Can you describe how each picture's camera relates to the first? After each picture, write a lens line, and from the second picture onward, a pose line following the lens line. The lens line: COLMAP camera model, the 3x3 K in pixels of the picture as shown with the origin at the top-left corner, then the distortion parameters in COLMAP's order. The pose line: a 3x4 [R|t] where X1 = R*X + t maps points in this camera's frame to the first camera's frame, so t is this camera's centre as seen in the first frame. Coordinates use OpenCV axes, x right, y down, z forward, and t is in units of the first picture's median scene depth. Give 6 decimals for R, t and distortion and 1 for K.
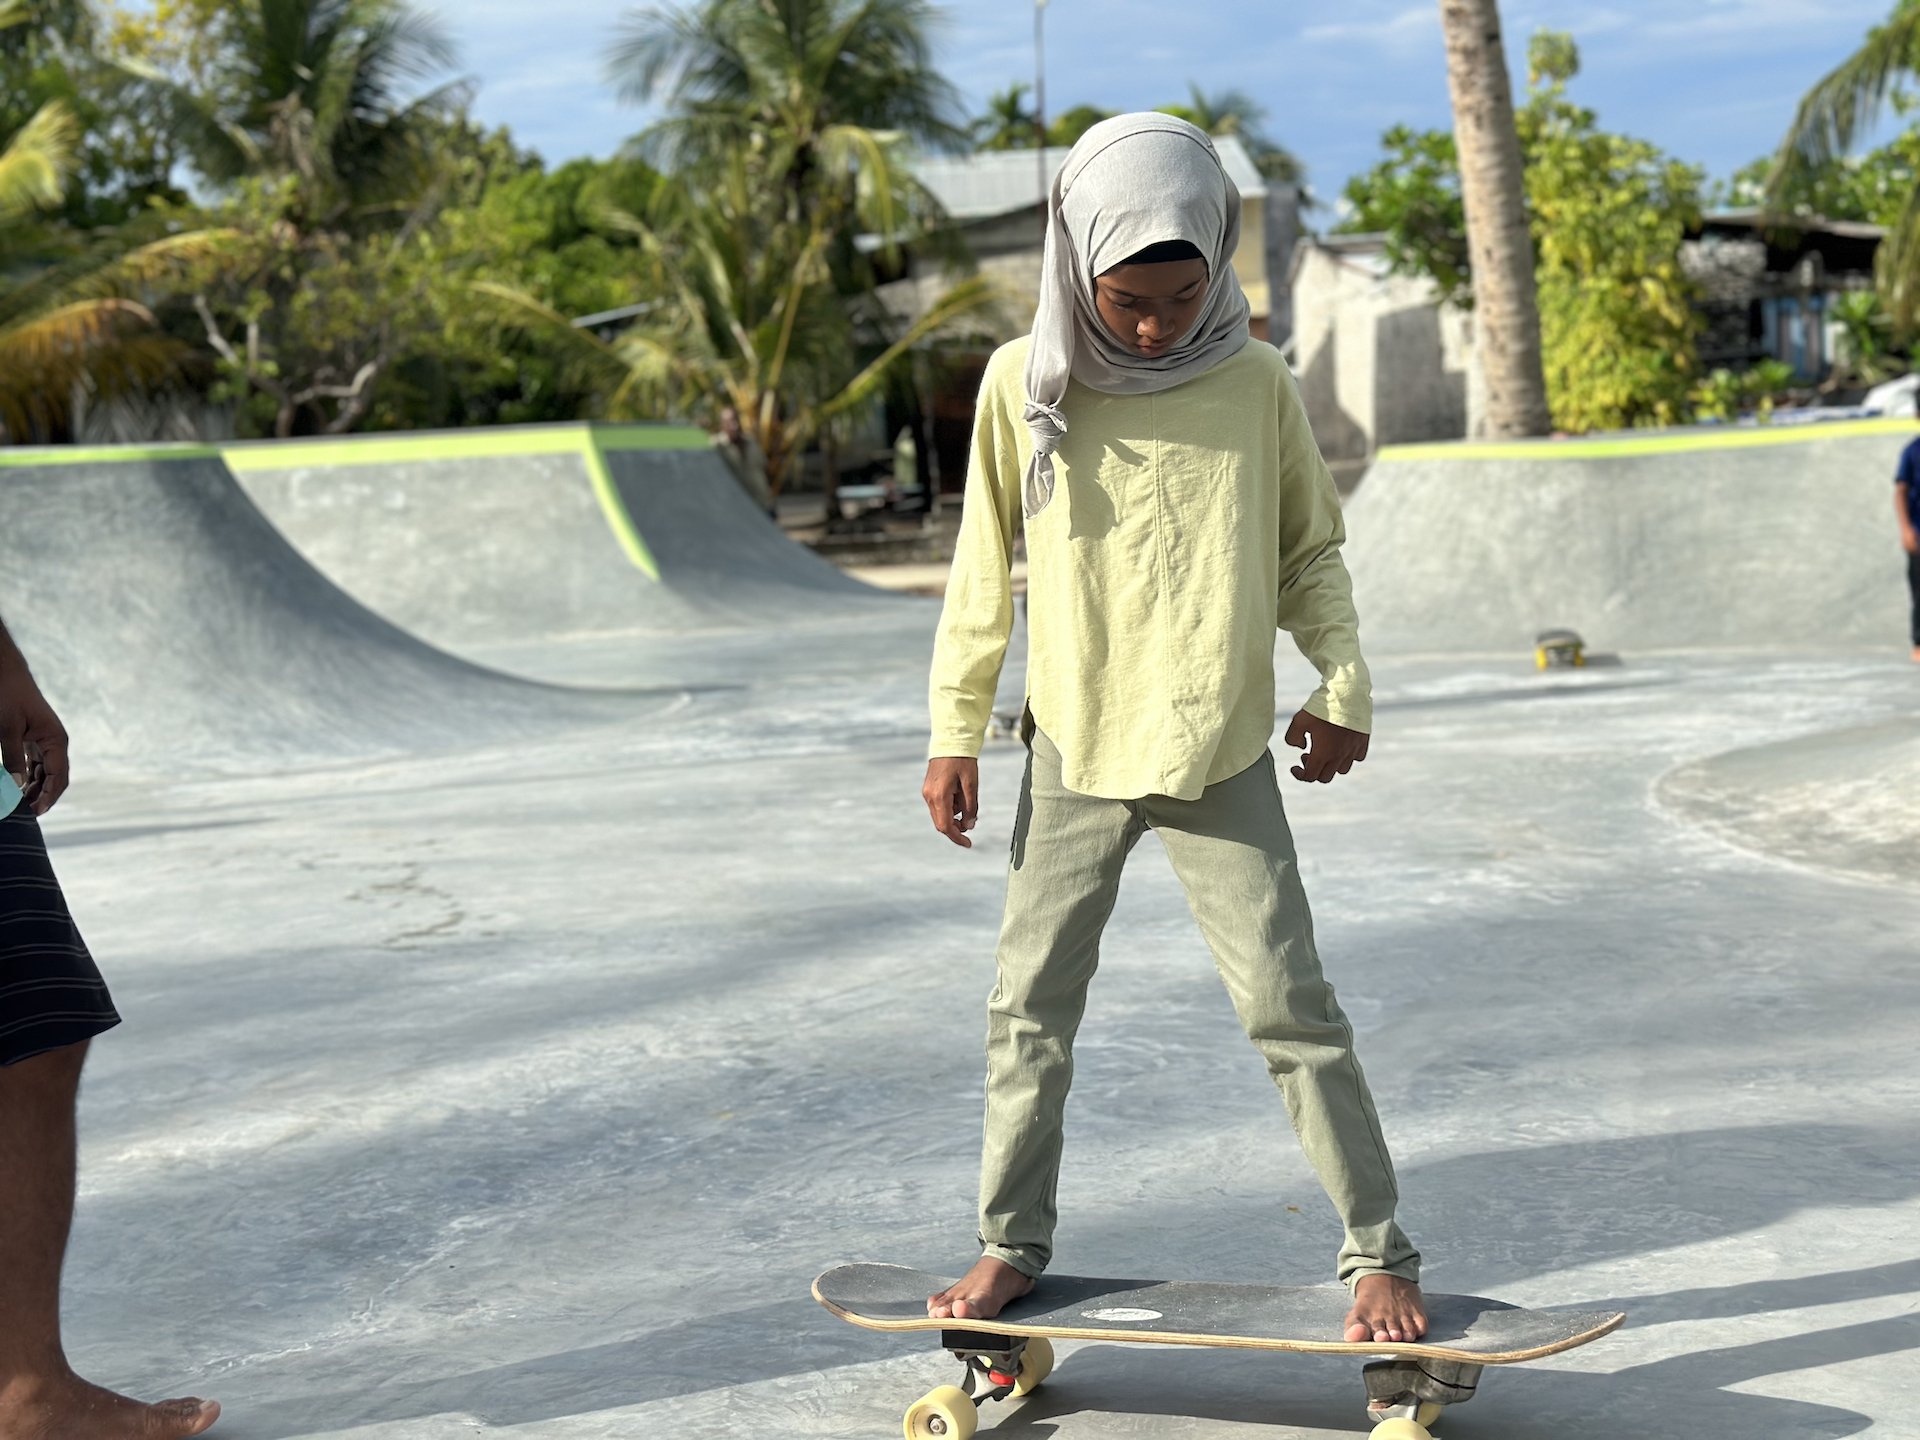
lens RADIAL K [[2732.3, 0, 958.6], [0, 2732.3, 703.9], [0, 0, 1]] dist [0.137038, 0.000000]
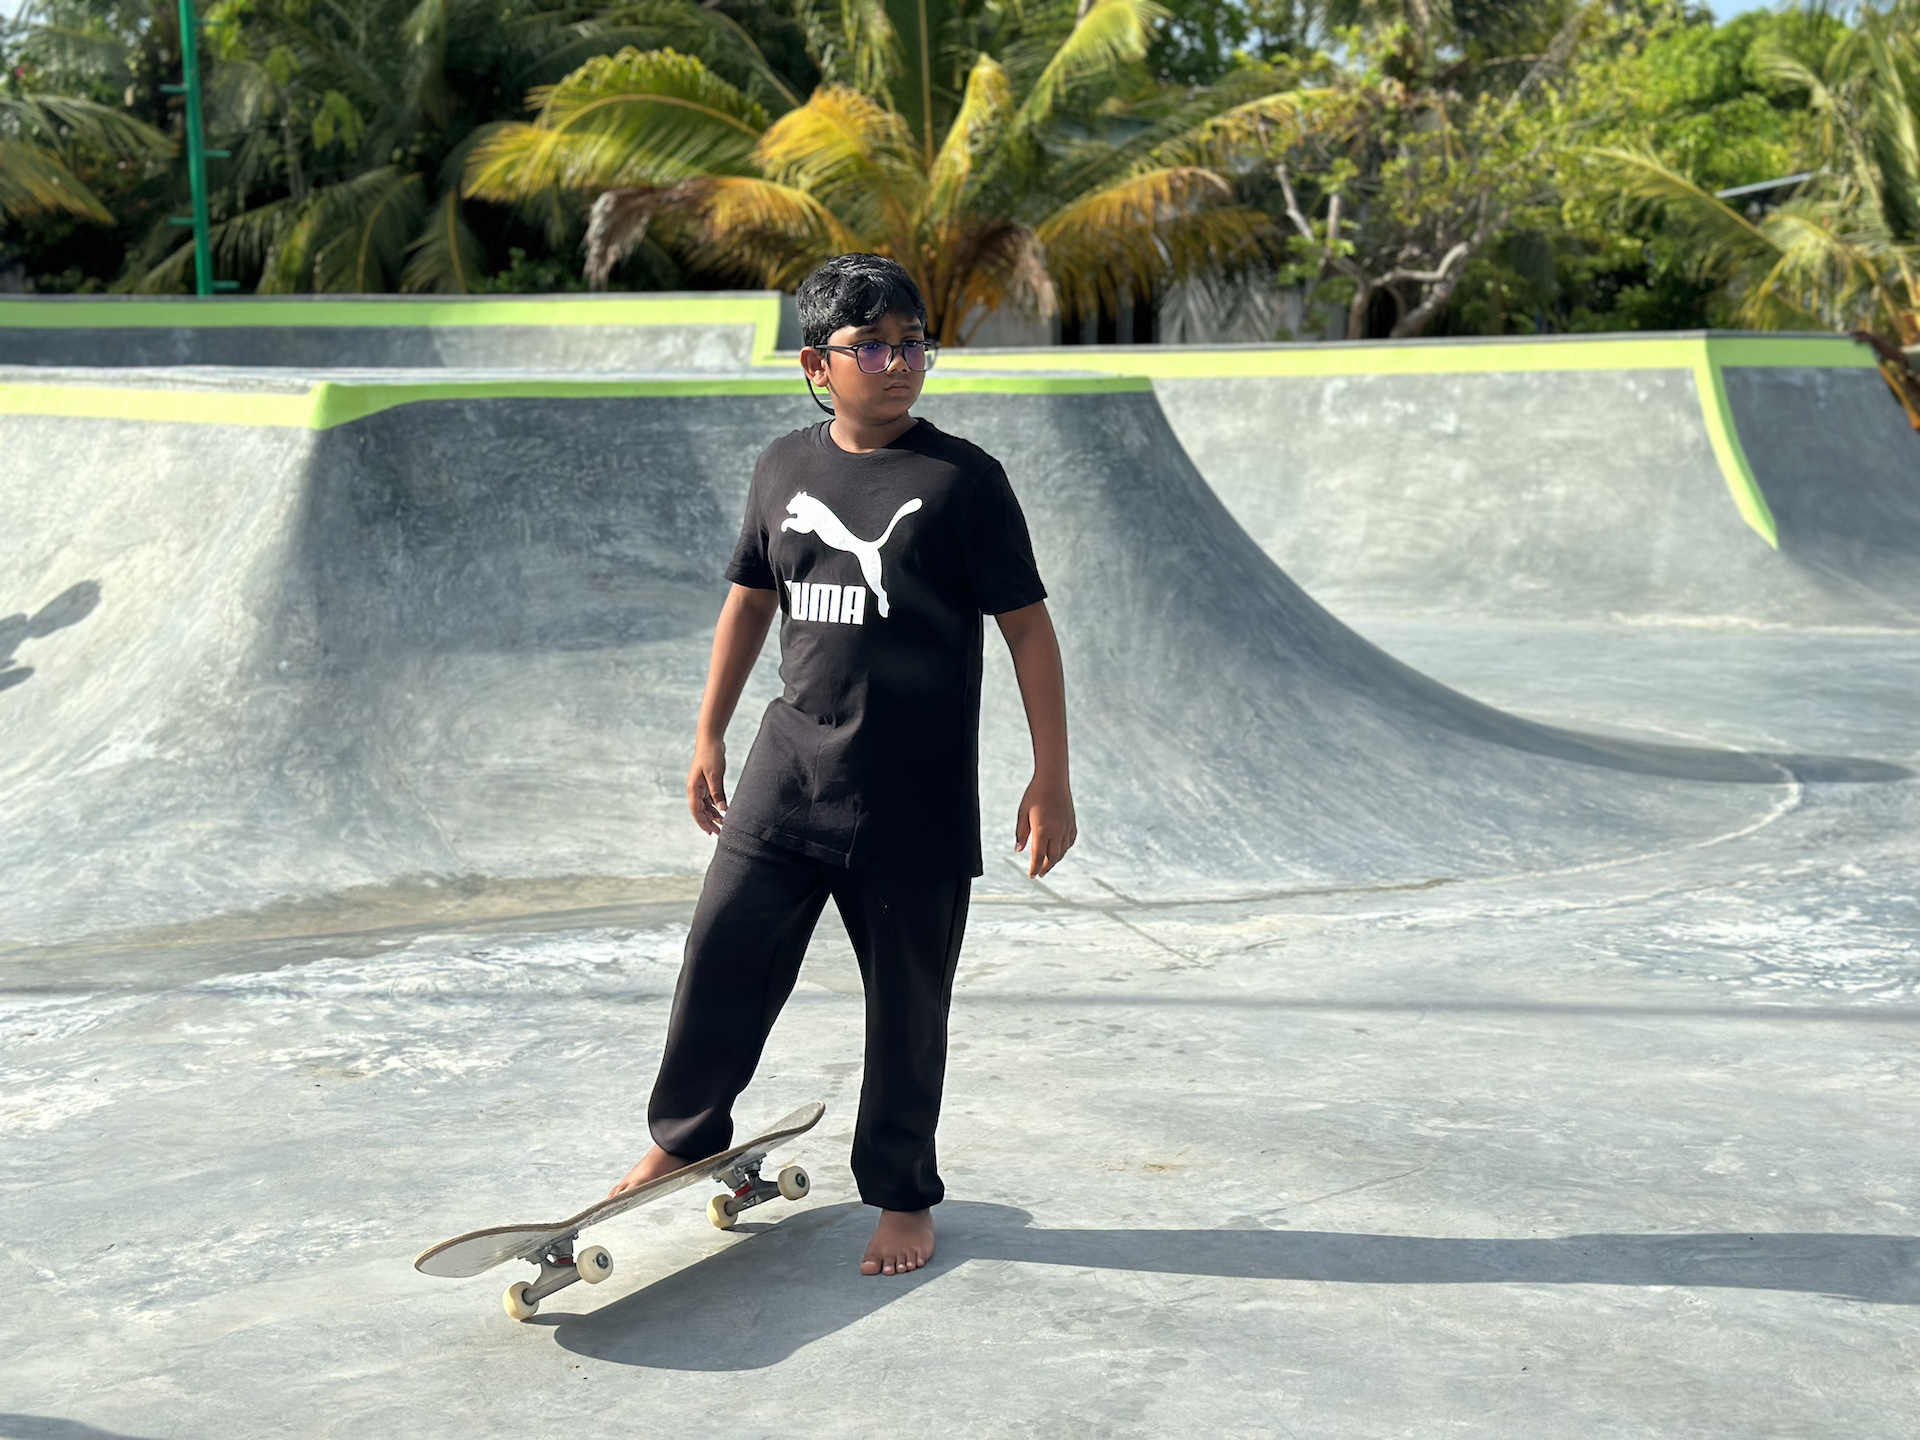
lens RADIAL K [[2732.3, 0, 938.1], [0, 2732.3, 754.7], [0, 0, 1]] dist [0.137038, 0.000000]
pose [[0.916883, 0.103314, -0.385555, -0.013580], [-0.078495, 0.993730, 0.079614, -0.019317], [0.391363, -0.042733, 0.919244, 0.129095]]
